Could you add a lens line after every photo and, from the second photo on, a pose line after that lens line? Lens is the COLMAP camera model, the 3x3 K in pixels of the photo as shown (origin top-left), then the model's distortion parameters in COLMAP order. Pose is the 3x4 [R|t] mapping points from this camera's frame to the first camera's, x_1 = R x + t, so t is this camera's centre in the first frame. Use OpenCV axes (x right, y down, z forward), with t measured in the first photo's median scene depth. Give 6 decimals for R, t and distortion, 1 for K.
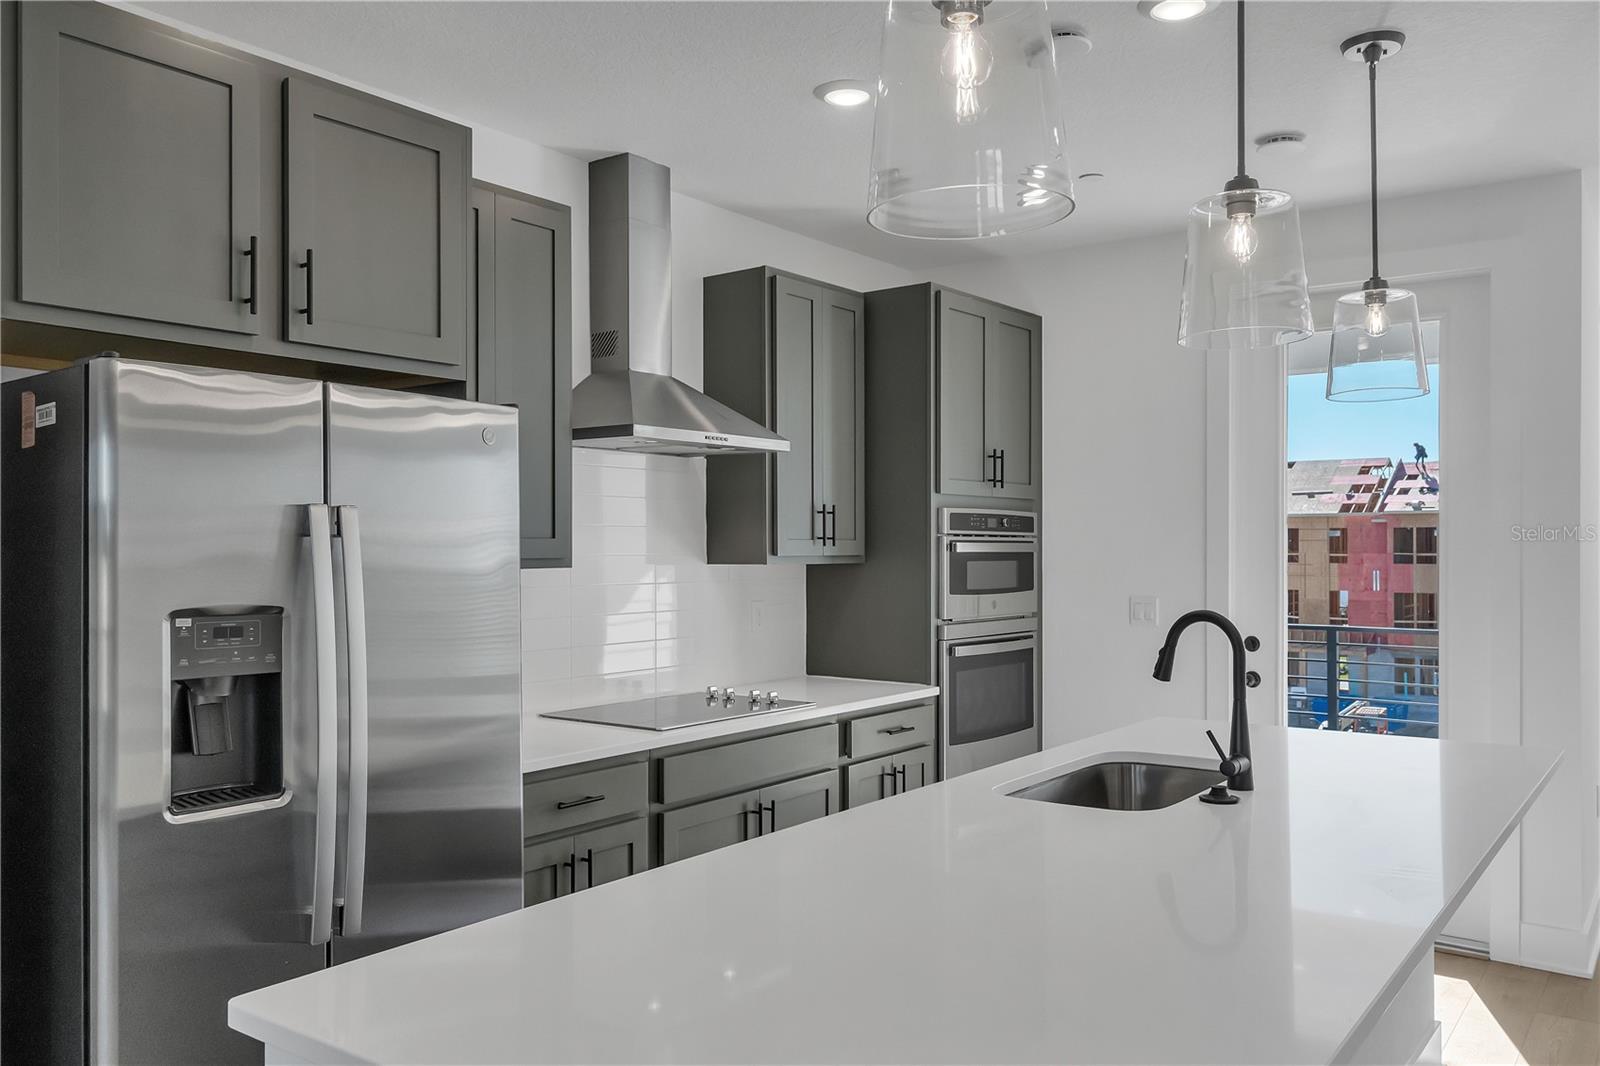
lens RADIAL K [[1233.1, 0, 800.0], [0, 1233.1, 533.0], [0, 0, 1]] dist [-0.007315, 0.006734]
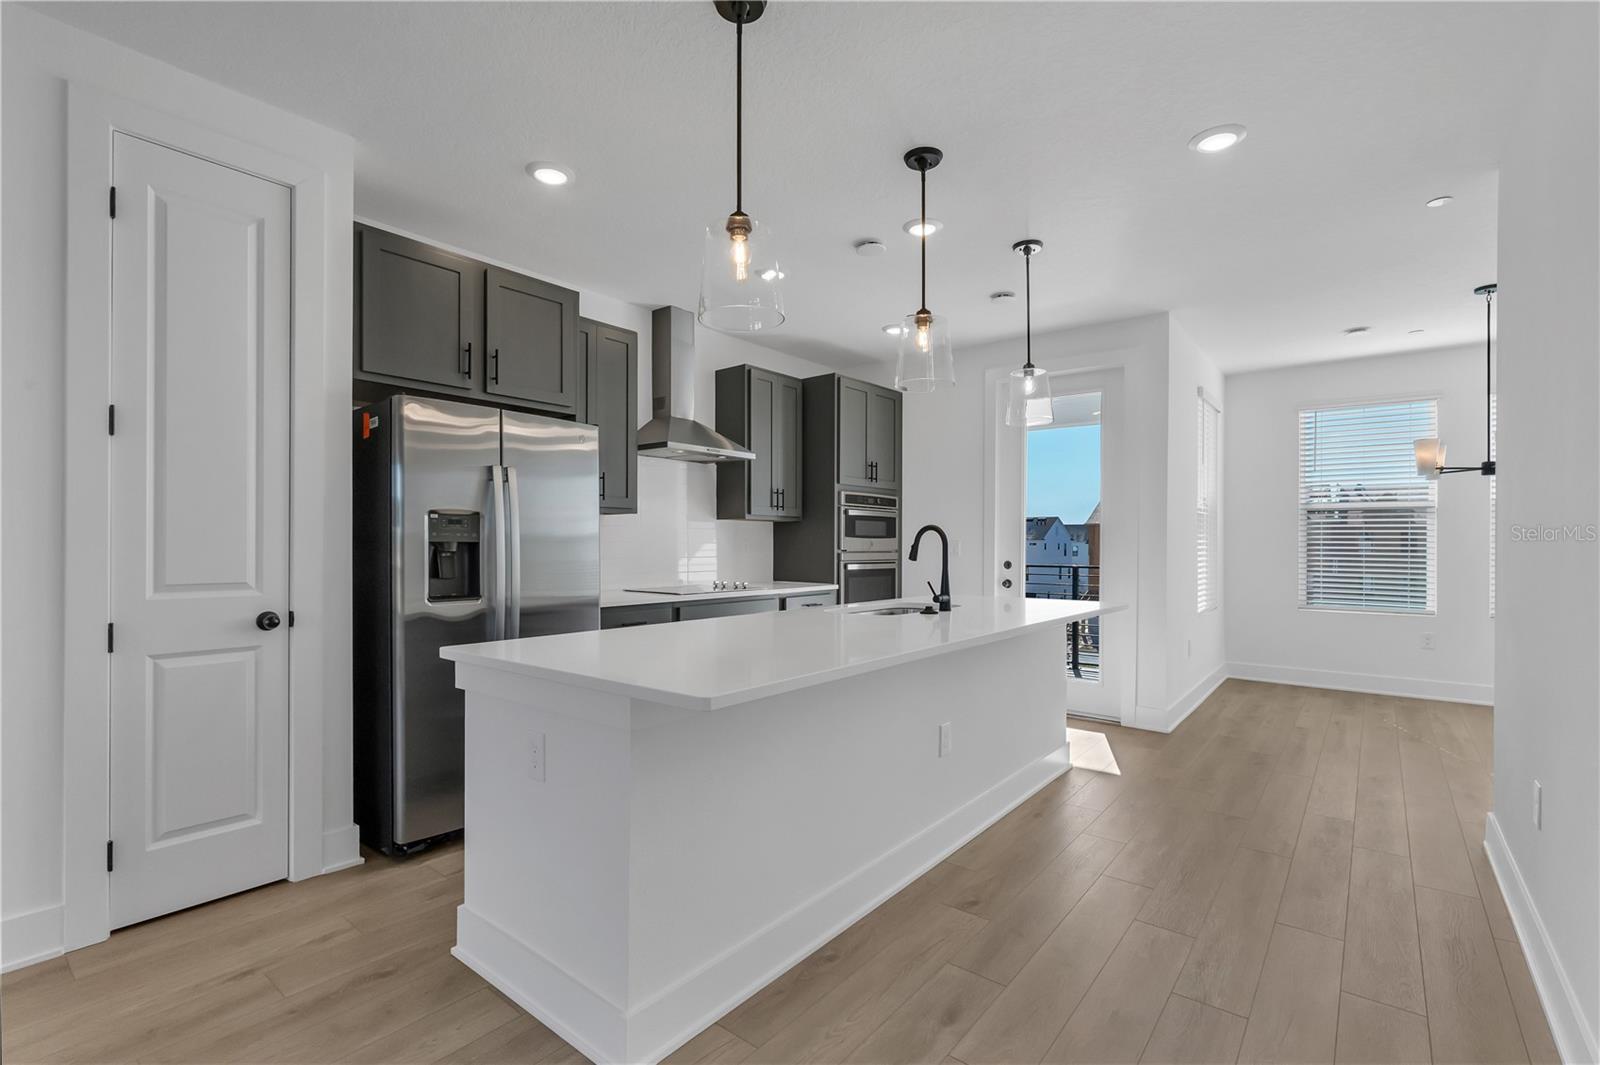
lens RADIAL K [[730.0, 0, 800.6], [0, 730.0, 539.1], [0, 0, 1]] dist [-0.006972, 0.004657]
pose [[0.999366, 0.003001, -0.035467, 0.100322], [-0.002876, 0.999989, 0.003590, 0.053300], [0.035478, -0.003486, 0.999364, -0.140714]]
